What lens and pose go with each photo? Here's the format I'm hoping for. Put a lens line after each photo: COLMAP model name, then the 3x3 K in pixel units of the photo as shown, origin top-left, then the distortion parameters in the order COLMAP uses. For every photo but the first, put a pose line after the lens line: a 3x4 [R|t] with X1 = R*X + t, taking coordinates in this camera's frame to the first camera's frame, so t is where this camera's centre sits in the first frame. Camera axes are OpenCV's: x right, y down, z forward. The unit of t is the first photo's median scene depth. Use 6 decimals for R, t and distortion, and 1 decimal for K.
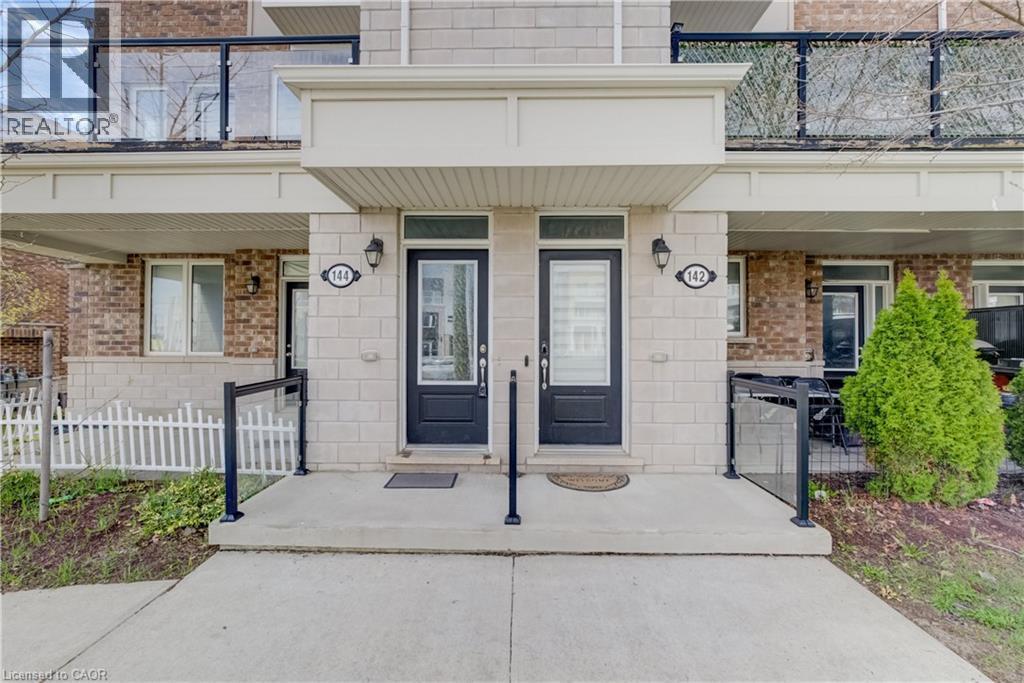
lens RADIAL K [[422.9, 0, 508.9], [0, 422.9, 338.2], [0, 0, 1]] dist [-0.000446, -0.000003]
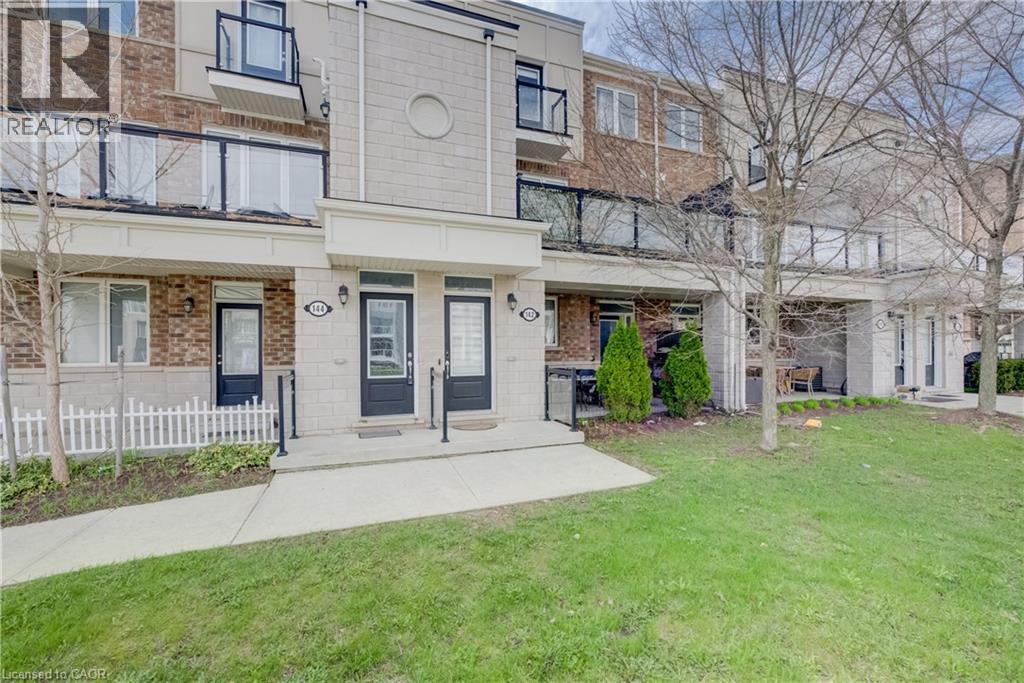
lens RADIAL K [[428.6, 0, 508.7], [0, 428.6, 350.4], [0, 0, 1]] dist [0.000514, 0.000218]
pose [[0.933688, -0.008359, 0.357991, -0.295820], [0.005650, 0.999947, 0.008613, -0.005436], [-0.358044, -0.006019, 0.933685, -0.673315]]
